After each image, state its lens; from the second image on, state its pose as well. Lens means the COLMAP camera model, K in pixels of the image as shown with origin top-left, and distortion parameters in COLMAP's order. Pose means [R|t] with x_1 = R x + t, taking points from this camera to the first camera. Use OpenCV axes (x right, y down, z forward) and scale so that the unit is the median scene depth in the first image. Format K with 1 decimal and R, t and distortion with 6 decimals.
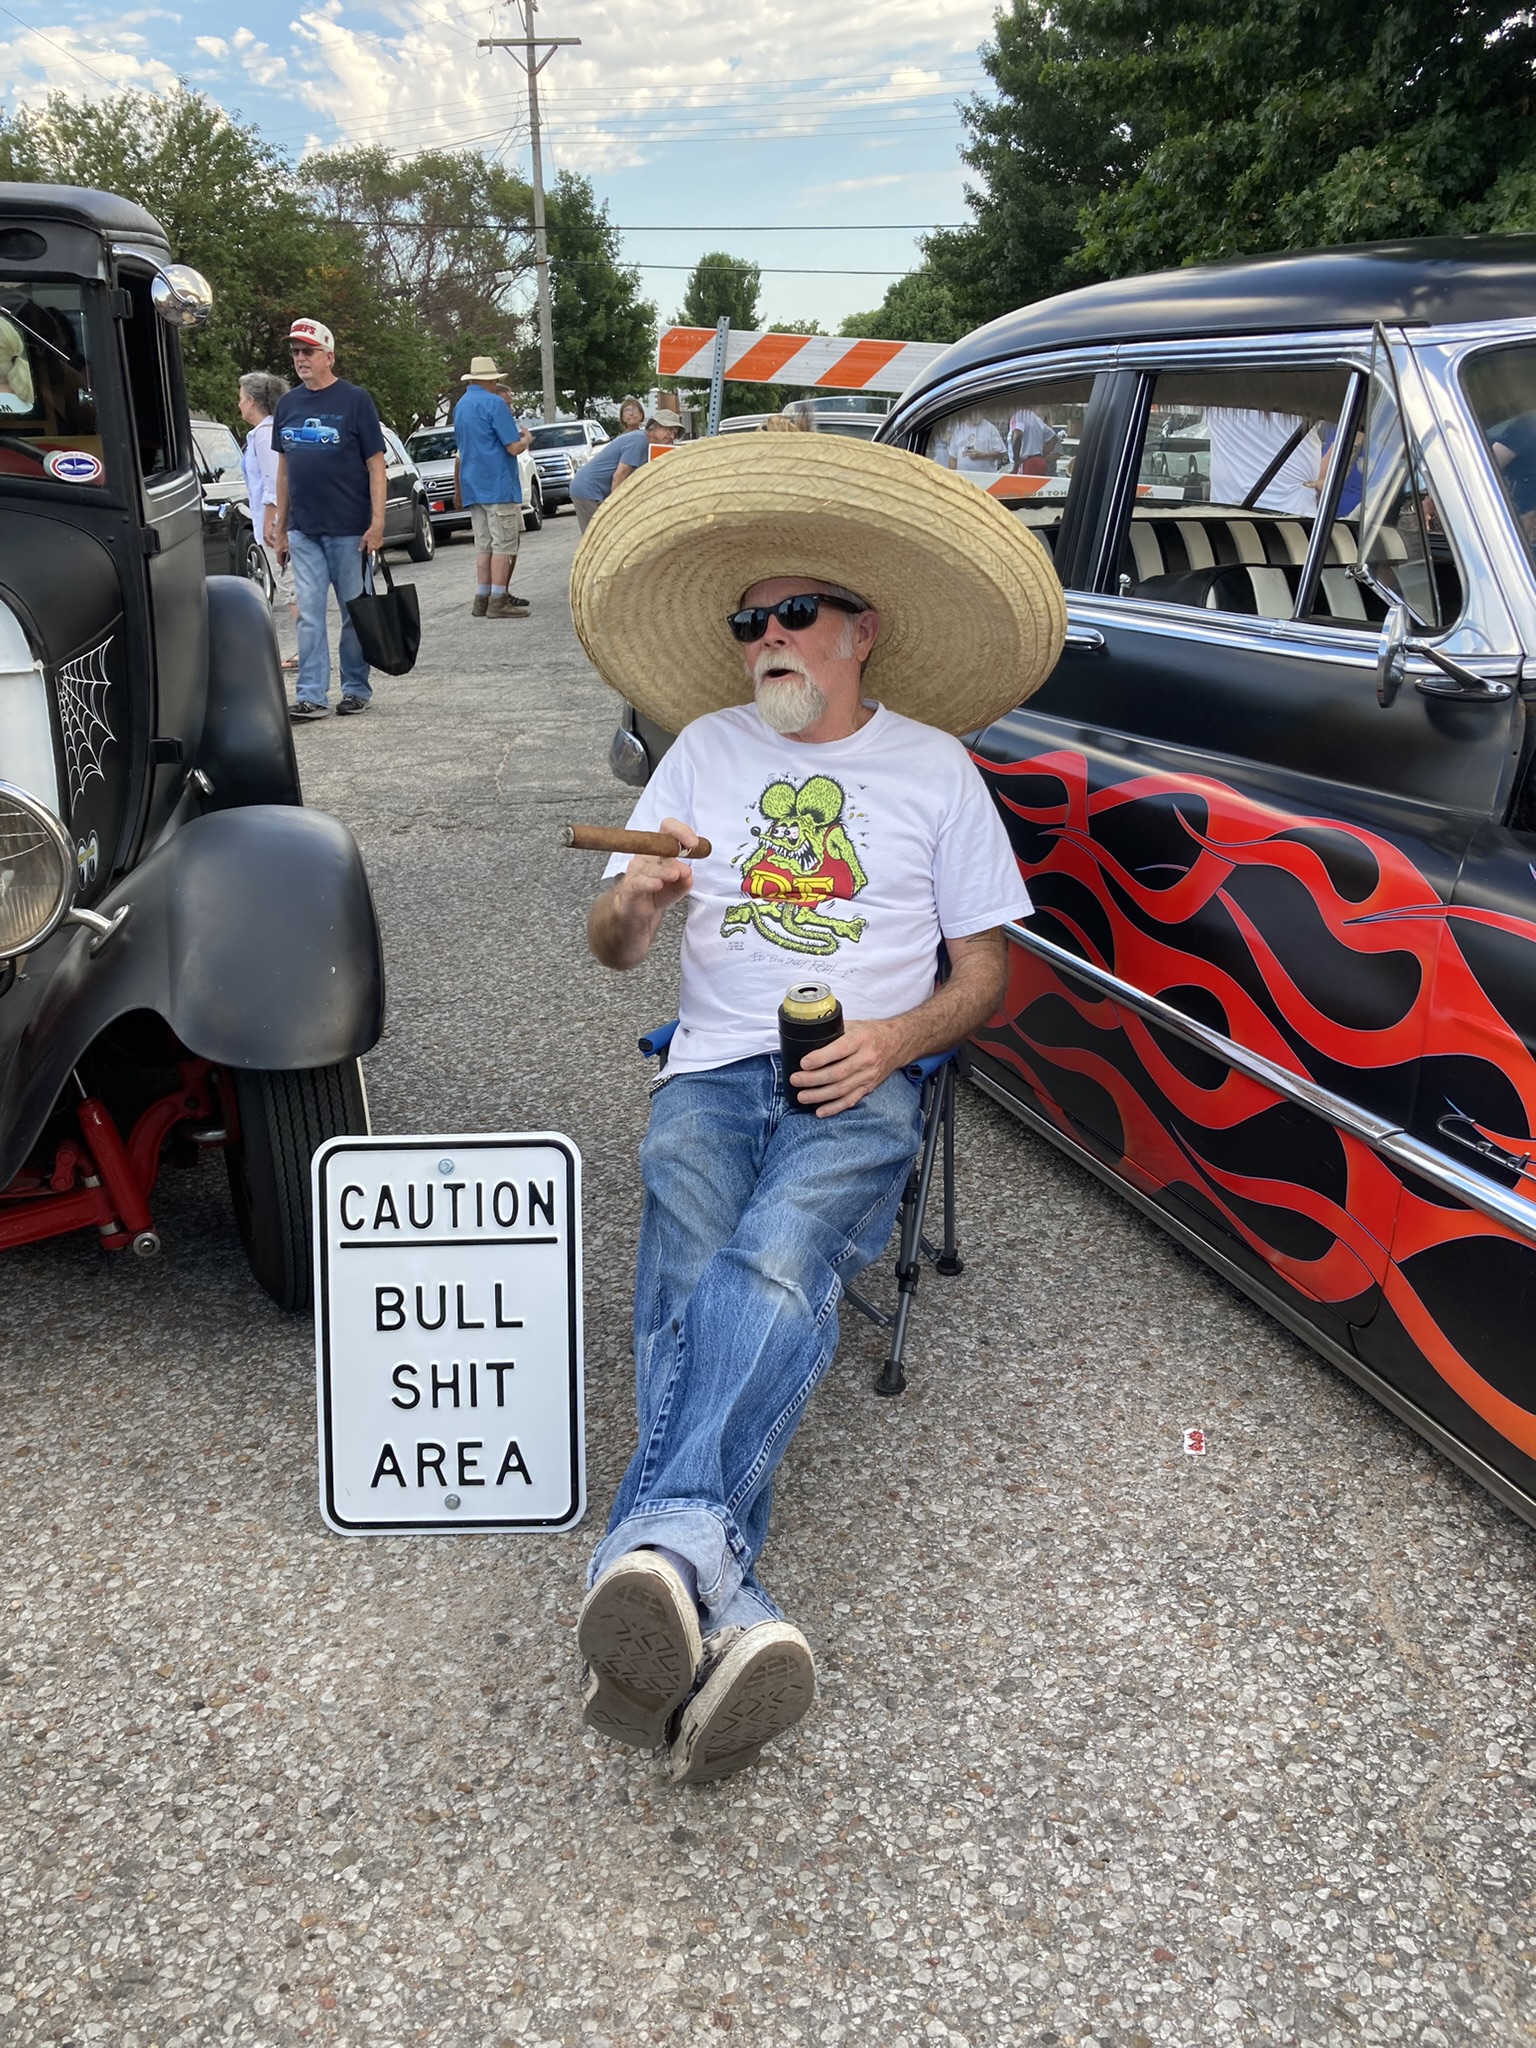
lens RADIAL K [[1684.6, 0, 768.3], [0, 1684.6, 1020.6], [0, 0, 1]] dist [0.000493, 0.003347]
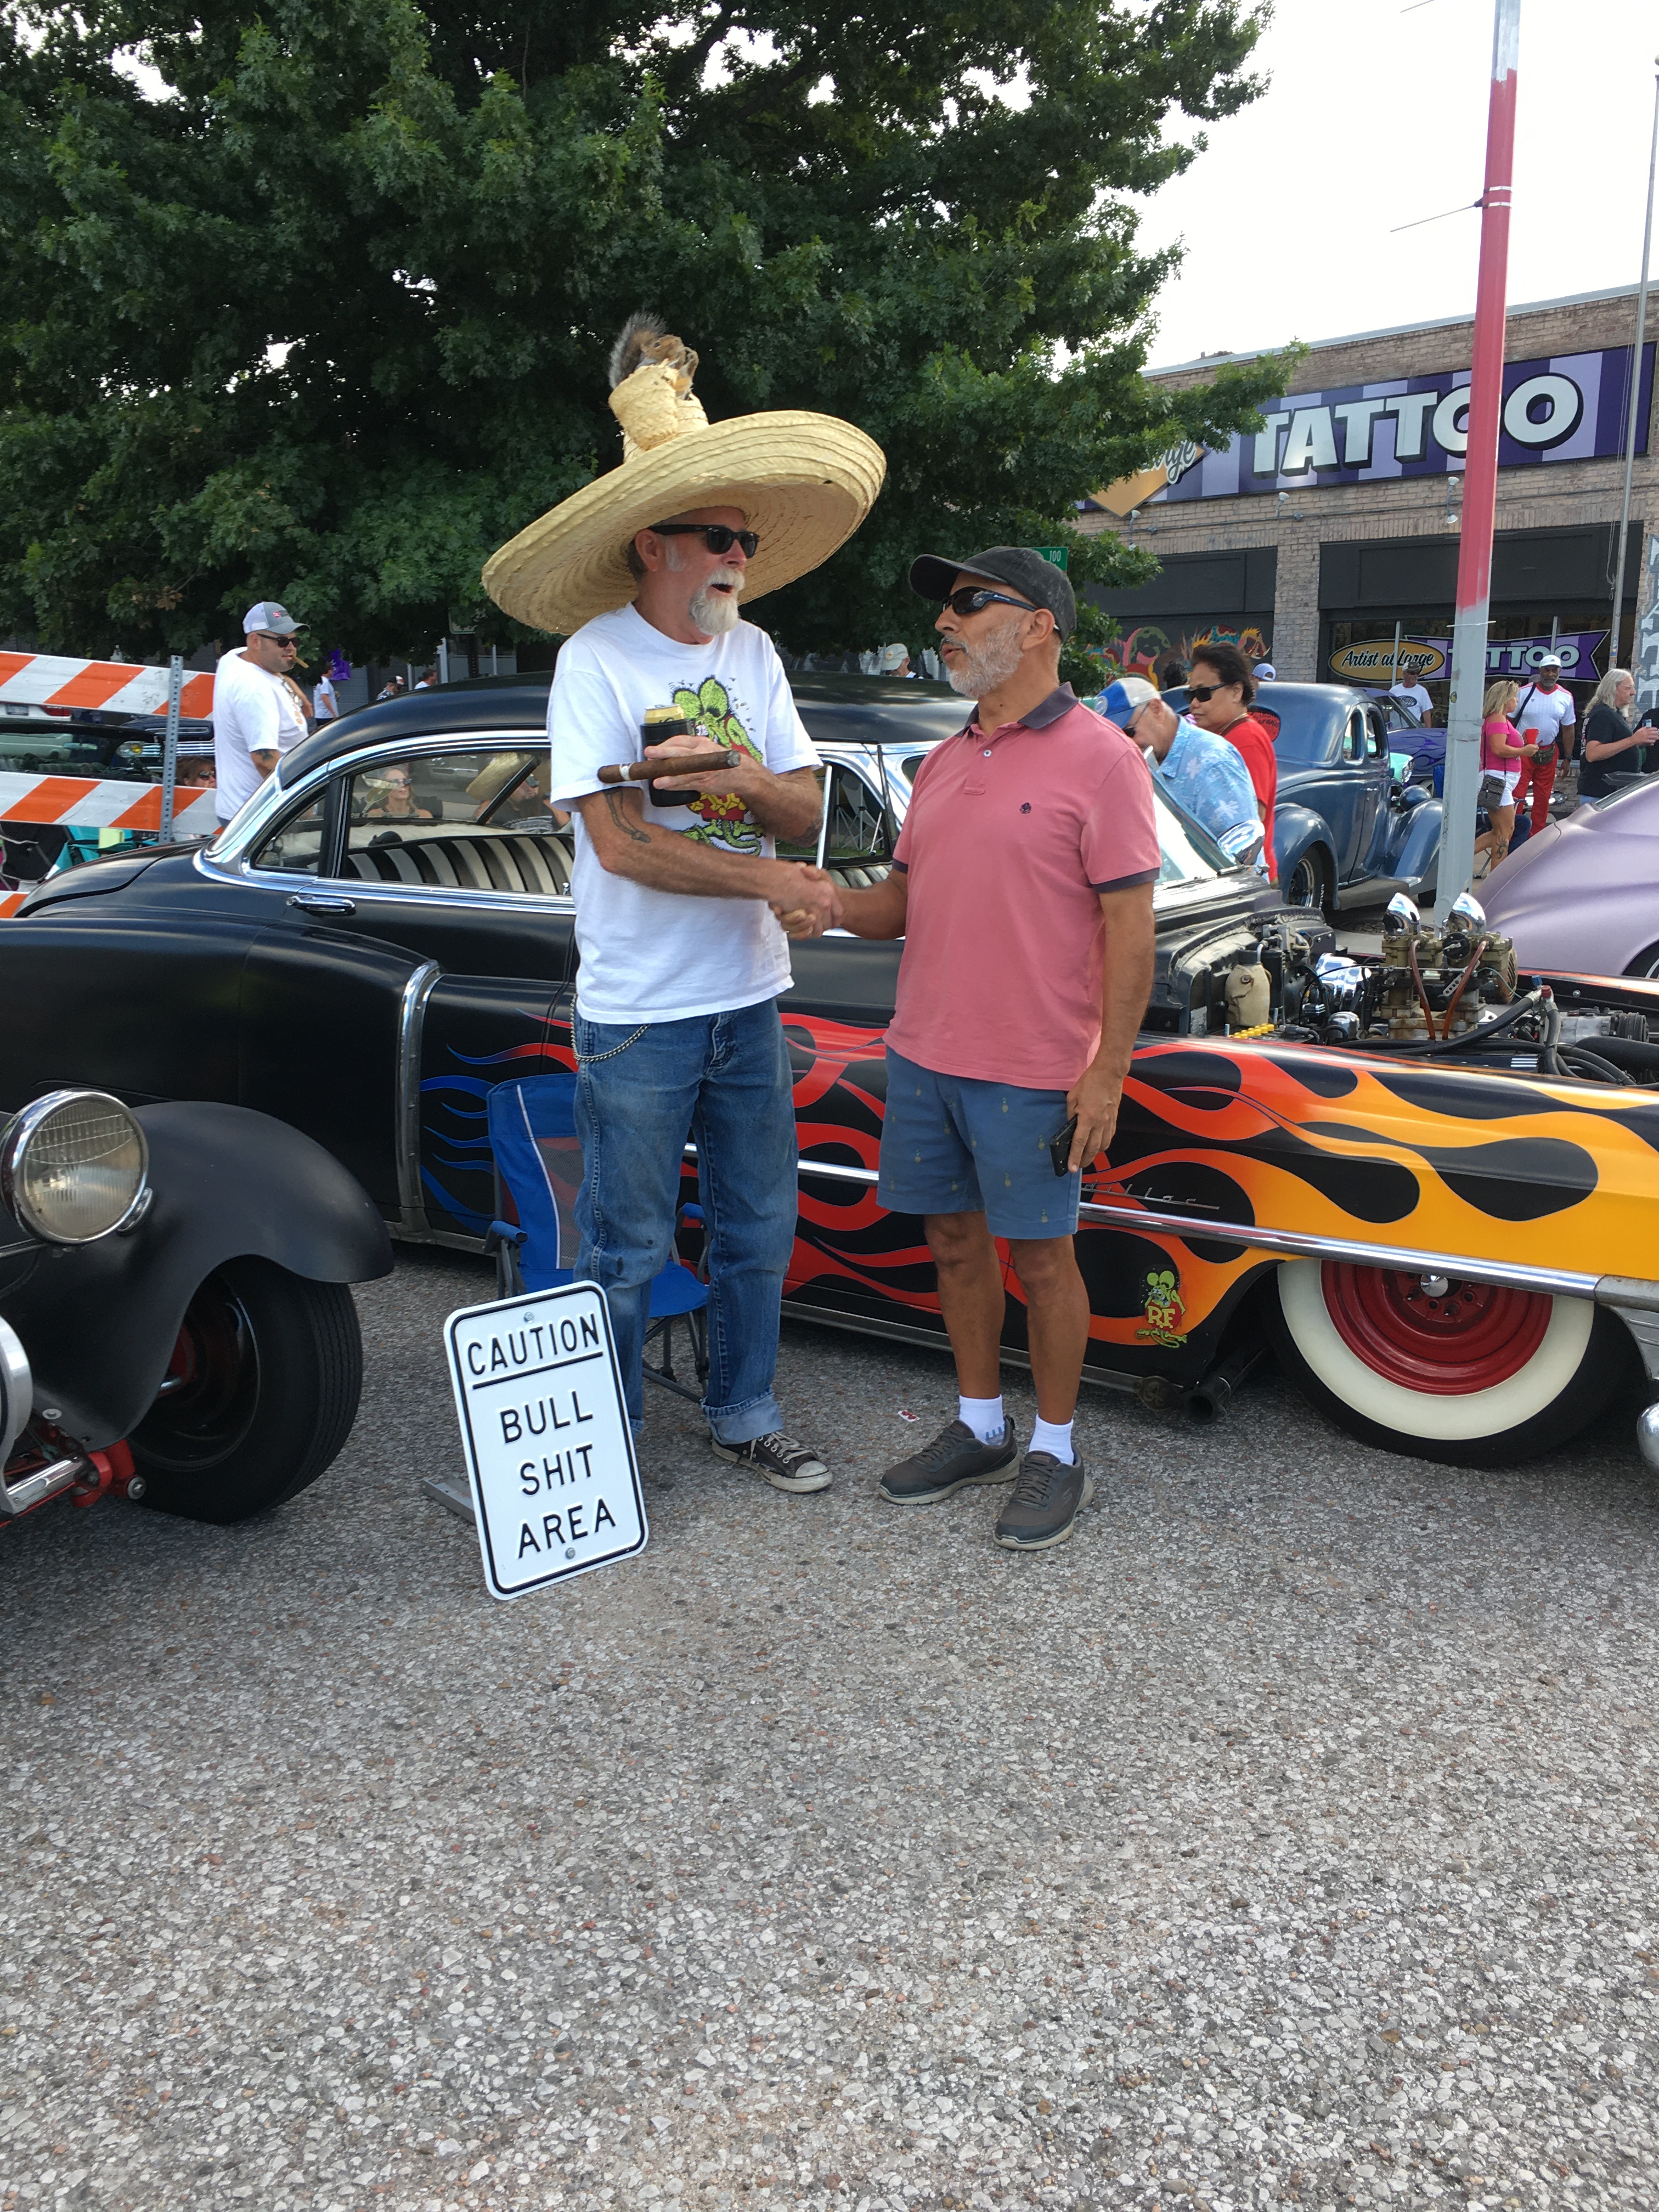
lens RADIAL K [[1868.9, 0, 828.5], [0, 1868.9, 1107.9], [0, 0, 1]] dist [0.084129, 0.003721]
pose [[0.753234, -0.105546, 0.649229, -1.009868], [0.187490, 0.980546, -0.058117, 0.052478], [-0.630465, 0.165499, 0.758369, -0.391655]]
